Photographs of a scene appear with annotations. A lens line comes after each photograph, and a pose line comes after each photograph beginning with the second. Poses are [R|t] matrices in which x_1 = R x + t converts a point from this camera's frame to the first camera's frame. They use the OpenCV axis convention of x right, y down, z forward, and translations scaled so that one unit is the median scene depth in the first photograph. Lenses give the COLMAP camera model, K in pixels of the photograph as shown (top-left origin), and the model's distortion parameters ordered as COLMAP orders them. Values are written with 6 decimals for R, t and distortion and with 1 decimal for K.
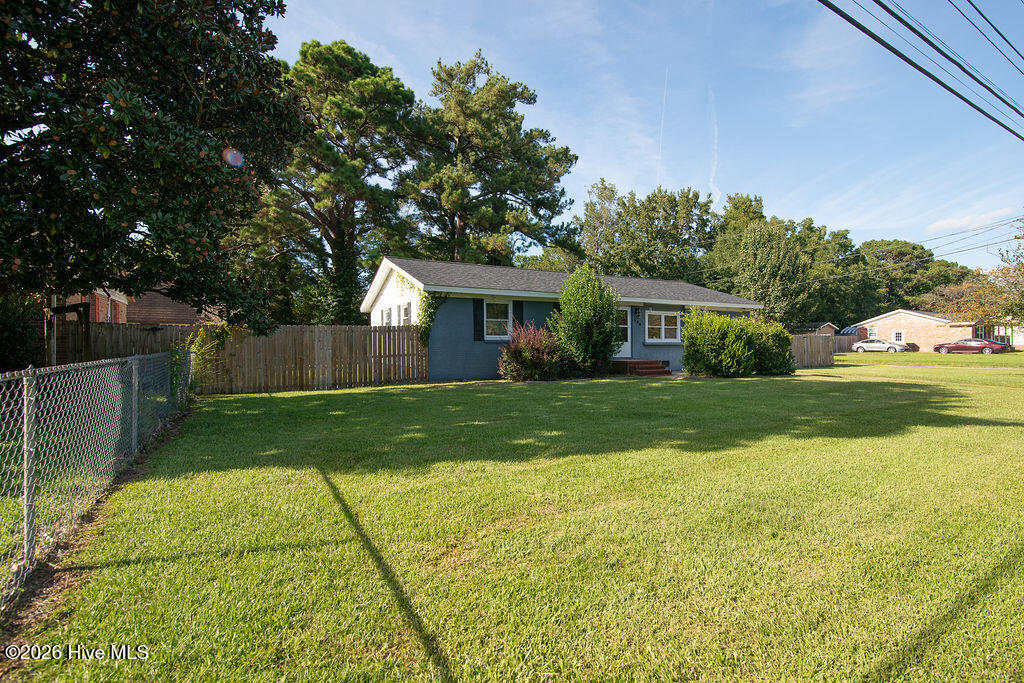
lens RADIAL K [[467.5, 0, 512.0], [0, 467.5, 341.5], [0, 0, 1]] dist [0.001119, 0.000045]
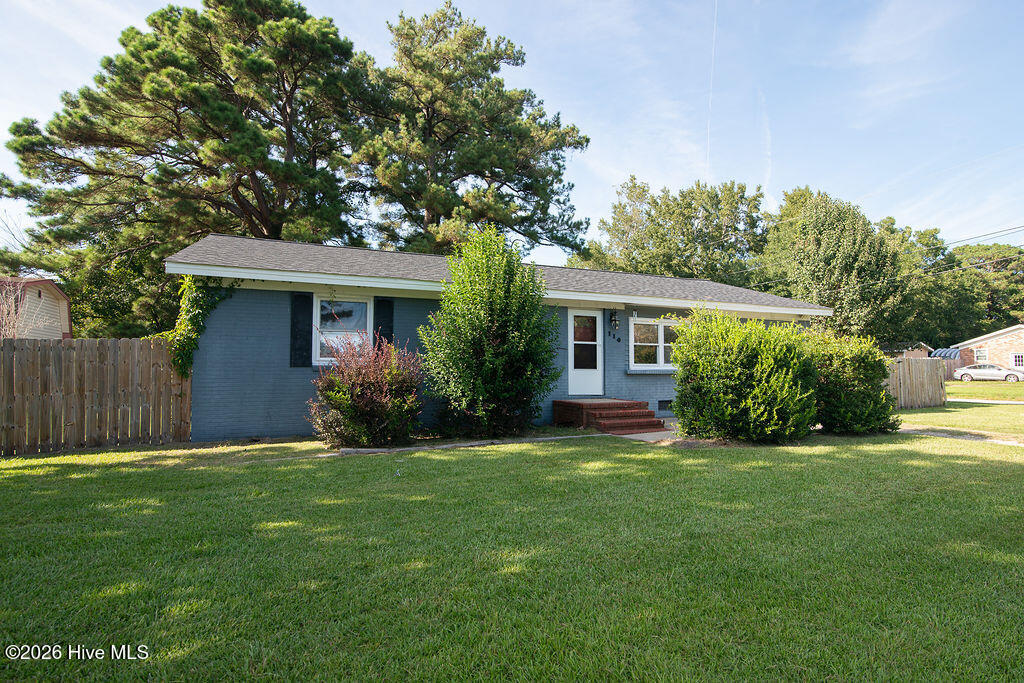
lens RADIAL K [[496.0, 0, 510.7], [0, 496.0, 346.0], [0, 0, 1]] dist [-0.000983, 0.000167]
pose [[0.996769, 0.001016, -0.080316, 0.107685], [-0.003941, 0.999334, -0.036271, -0.002981], [0.080226, 0.036471, 0.996109, 0.203561]]
